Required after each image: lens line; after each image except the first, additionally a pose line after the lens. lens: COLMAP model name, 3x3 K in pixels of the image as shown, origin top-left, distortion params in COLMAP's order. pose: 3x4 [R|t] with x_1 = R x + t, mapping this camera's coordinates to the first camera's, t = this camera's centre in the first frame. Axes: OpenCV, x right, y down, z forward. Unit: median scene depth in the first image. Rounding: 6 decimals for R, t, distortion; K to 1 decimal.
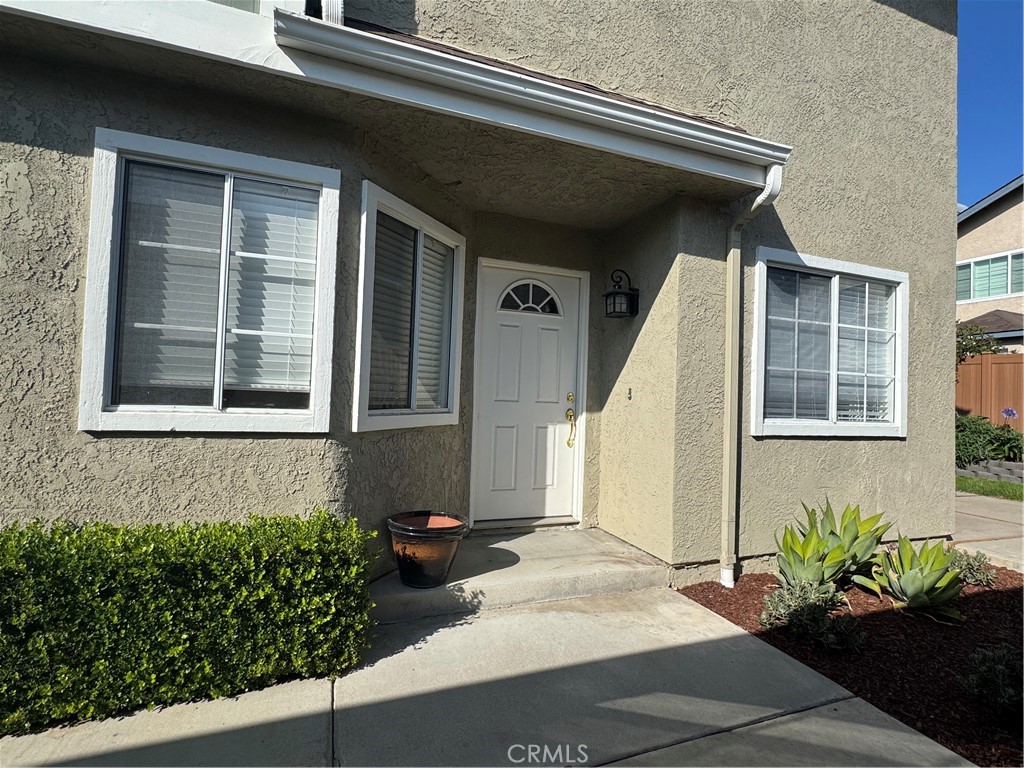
lens RADIAL K [[492.3, 0, 513.6], [0, 492.3, 387.1], [0, 0, 1]] dist [-0.000601, 0.000471]
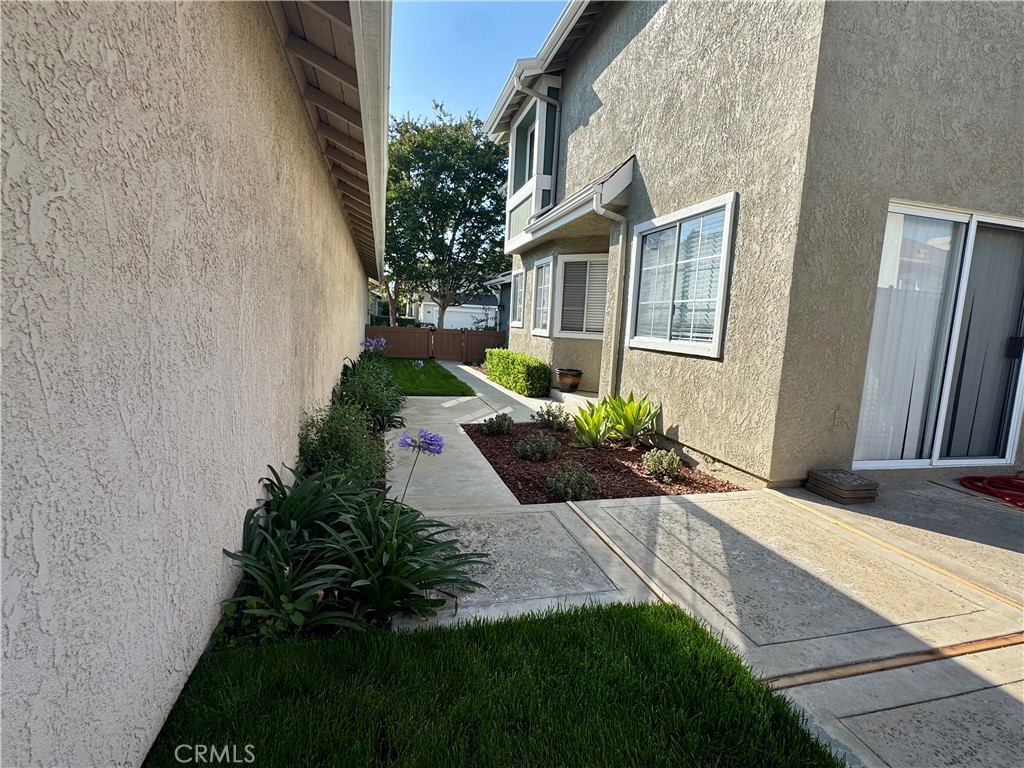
lens RADIAL K [[492.3, 0, 513.9], [0, 492.3, 382.7], [0, 0, 1]] dist [-0.000601, 0.000471]
pose [[-0.098479, 0.083601, -0.991621, 2.088810], [-0.031372, 0.995709, 0.087061, 0.085661], [0.994645, 0.039683, -0.095434, 0.765860]]
